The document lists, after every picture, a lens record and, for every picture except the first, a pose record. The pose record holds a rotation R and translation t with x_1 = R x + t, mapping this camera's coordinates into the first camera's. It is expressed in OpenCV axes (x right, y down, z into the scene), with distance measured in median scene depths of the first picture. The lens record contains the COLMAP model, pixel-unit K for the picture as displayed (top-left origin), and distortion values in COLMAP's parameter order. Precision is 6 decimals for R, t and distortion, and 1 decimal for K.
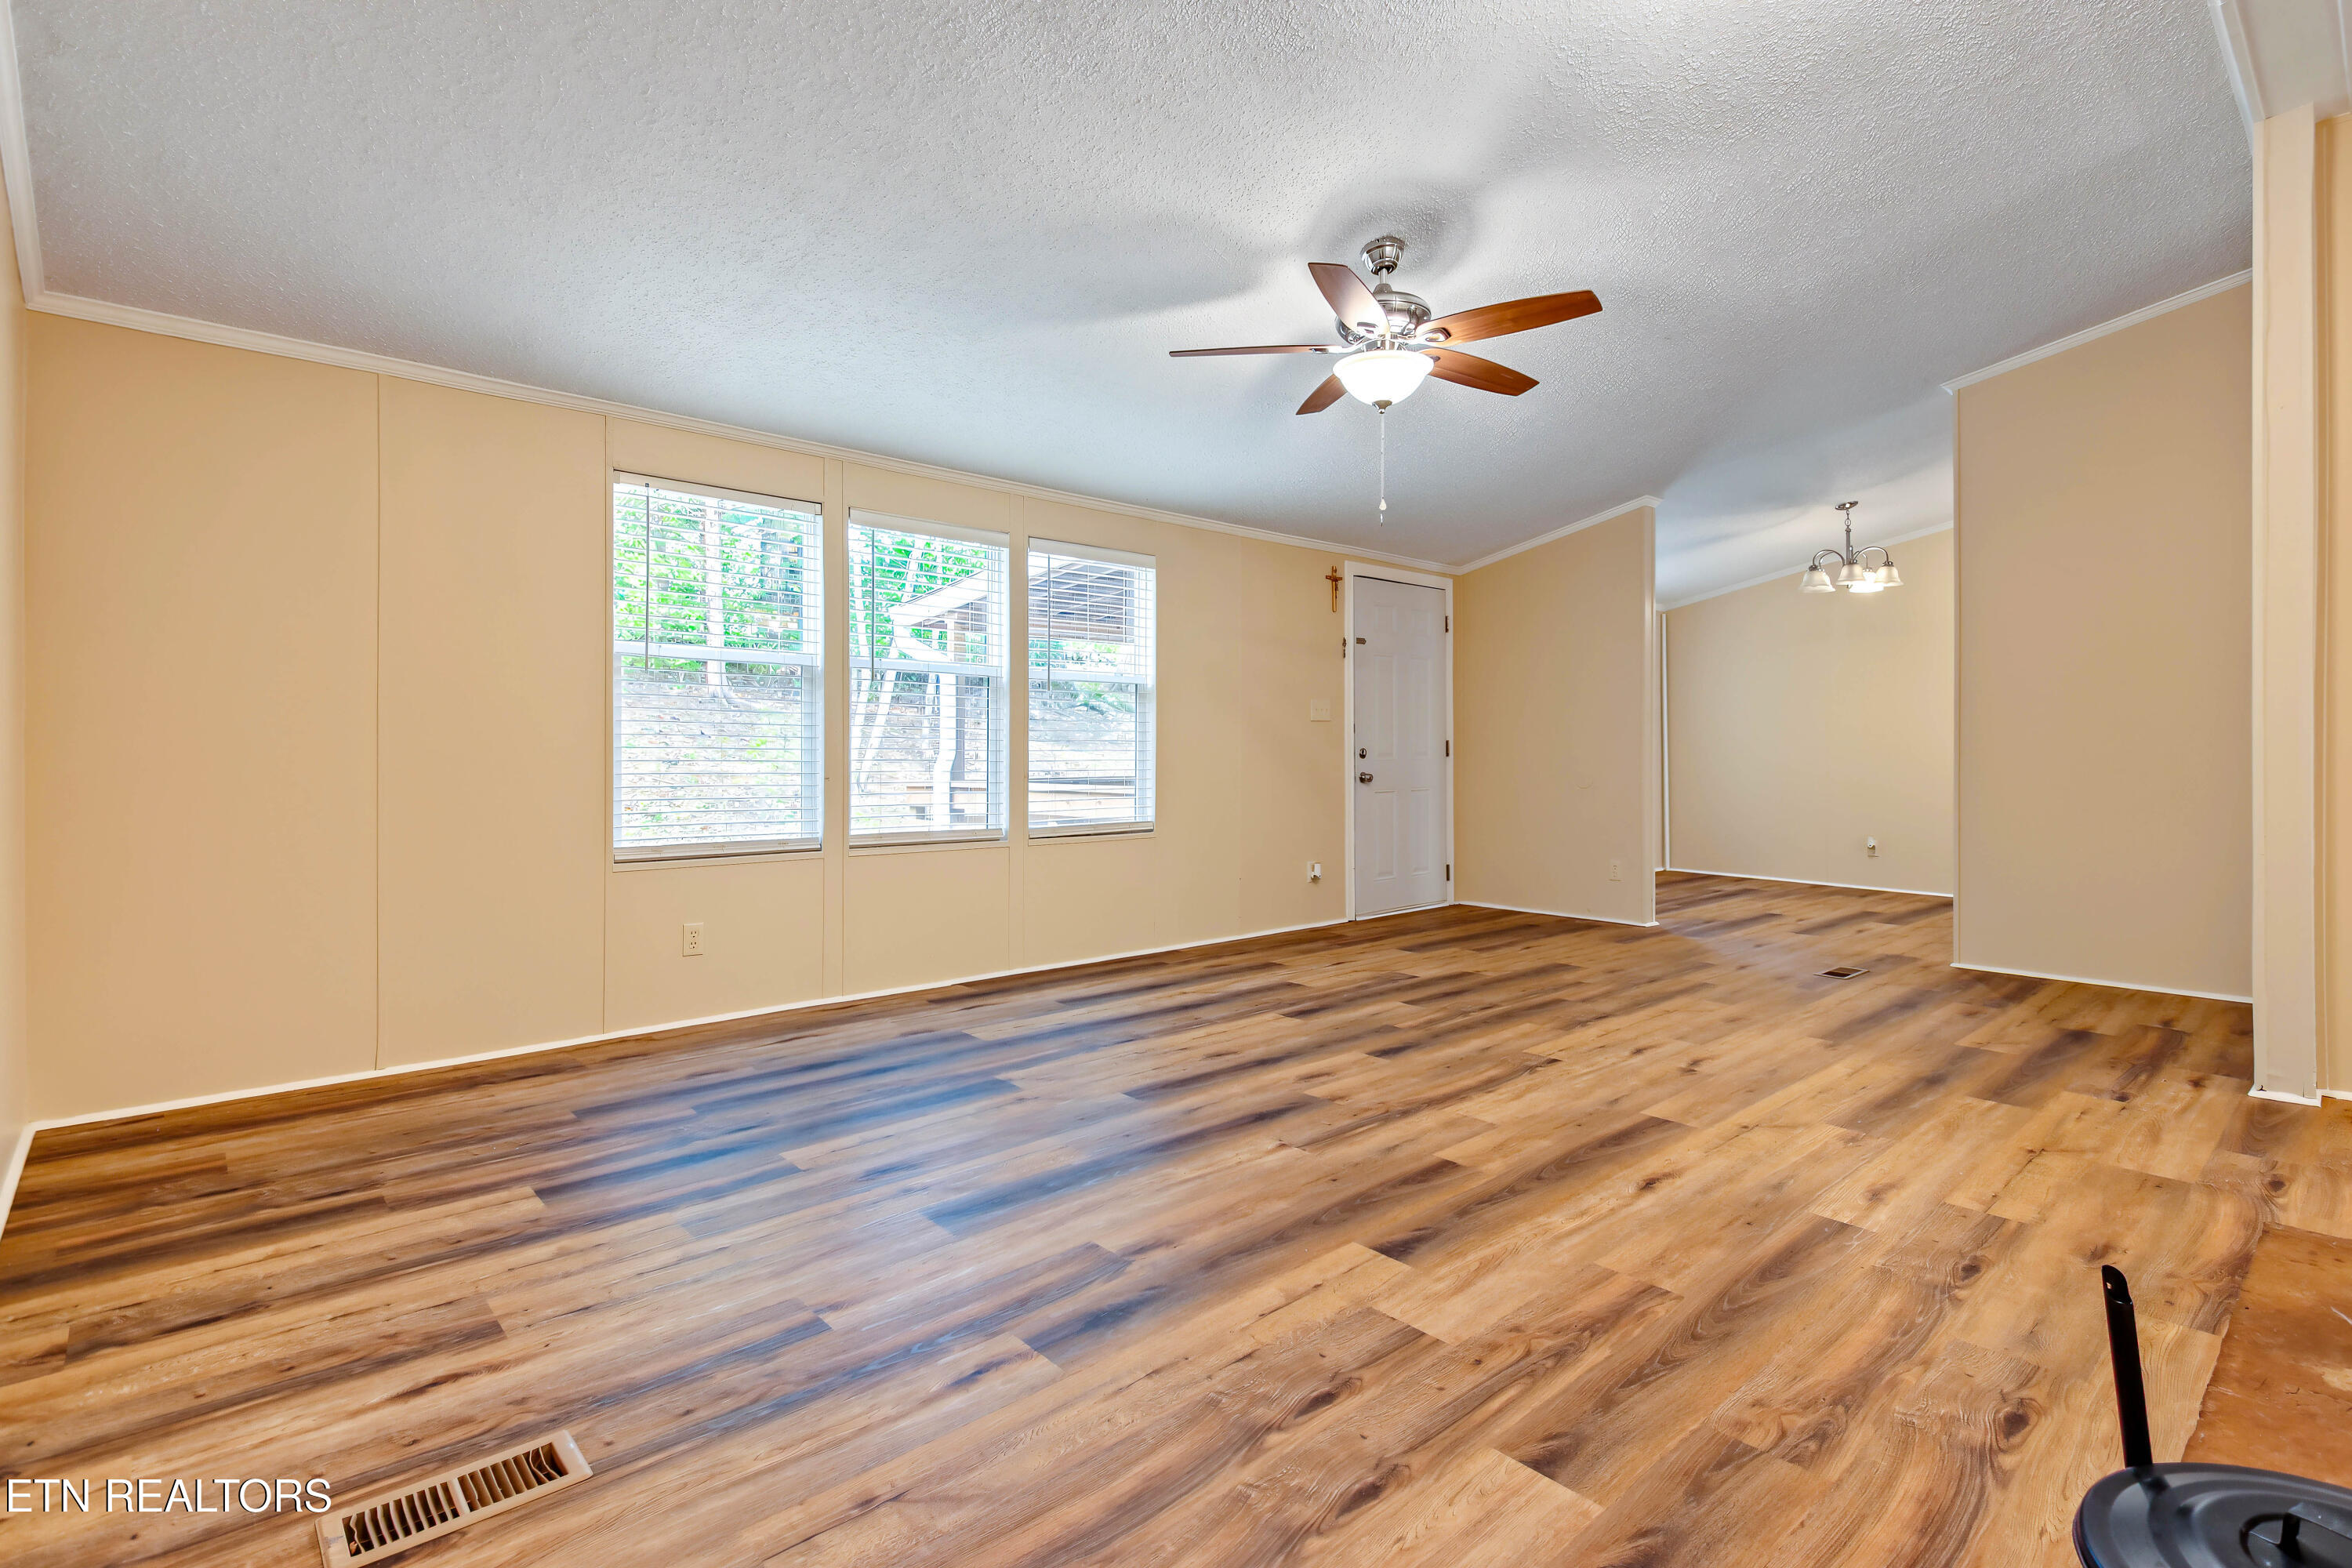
lens RADIAL K [[1100.3, 0, 1198.5], [0, 1100.3, 754.6], [0, 0, 1]] dist [0.033354, -0.025913]
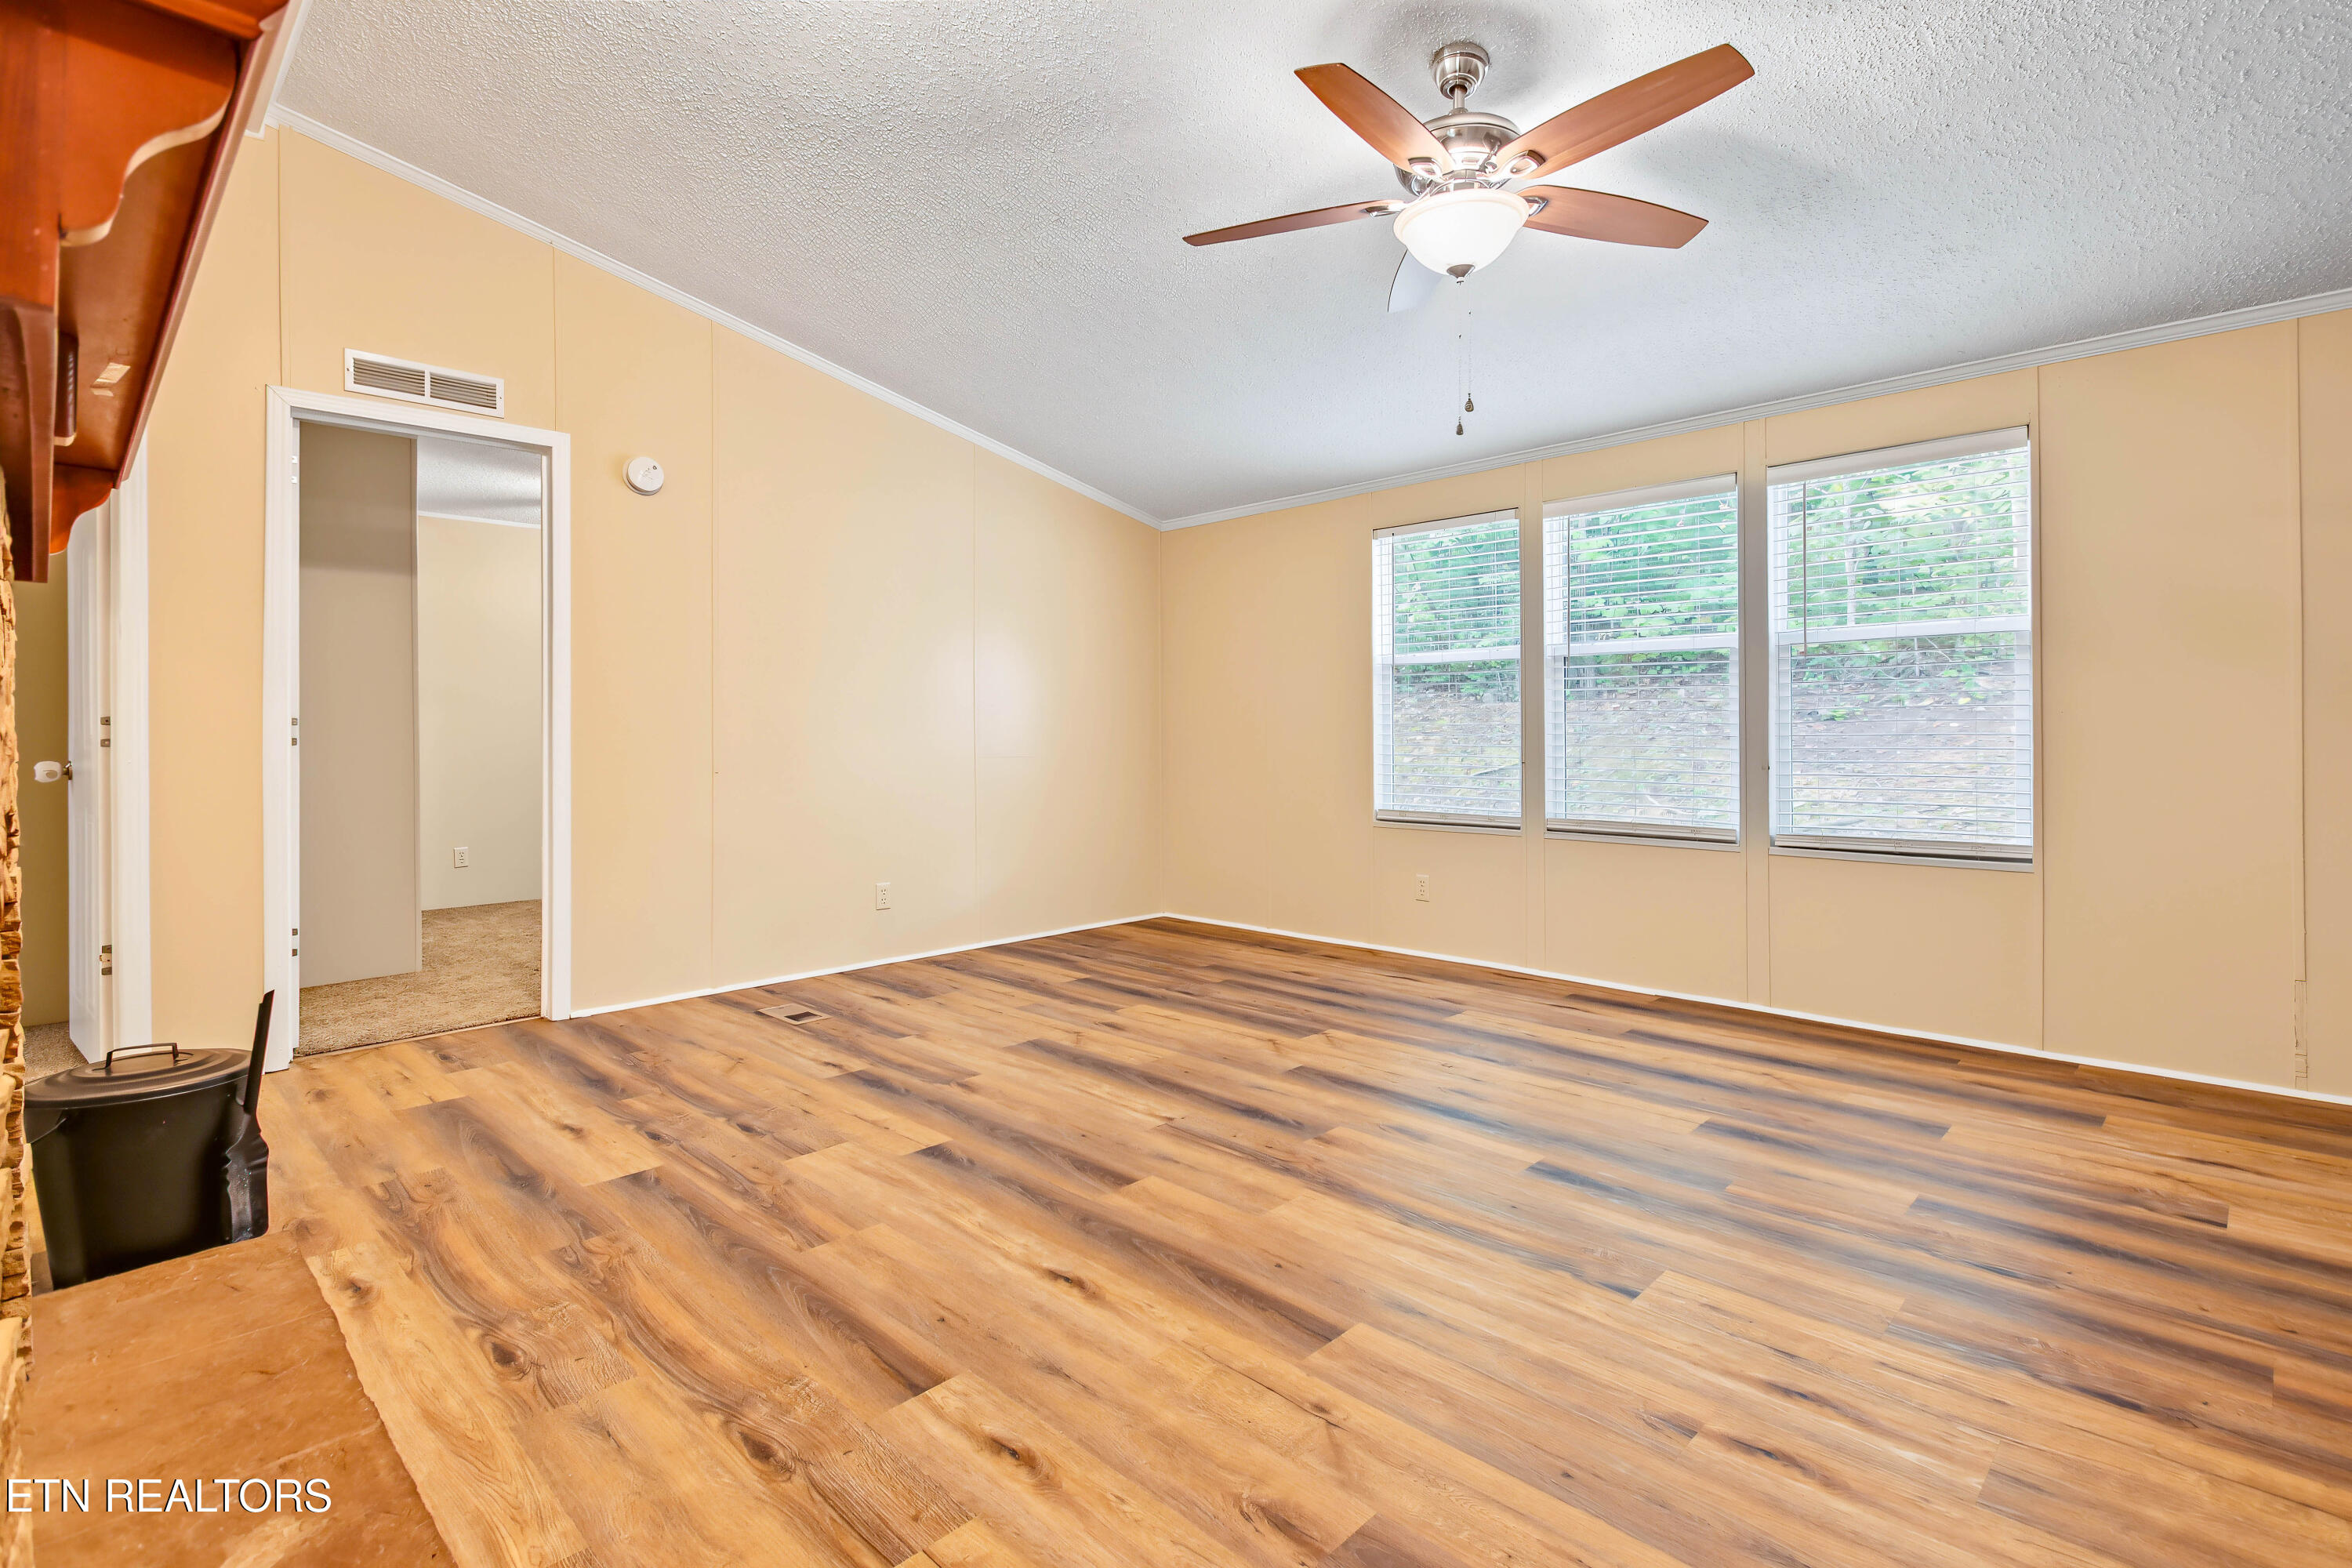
lens RADIAL K [[1100.3, 0, 1198.5], [0, 1100.3, 754.6], [0, 0, 1]] dist [0.033354, -0.025913]
pose [[0.070380, 0.016335, -0.997386, 1.365917], [-0.001301, 0.999867, 0.016284, -0.007563], [0.997519, 0.000152, 0.070392, 1.173969]]
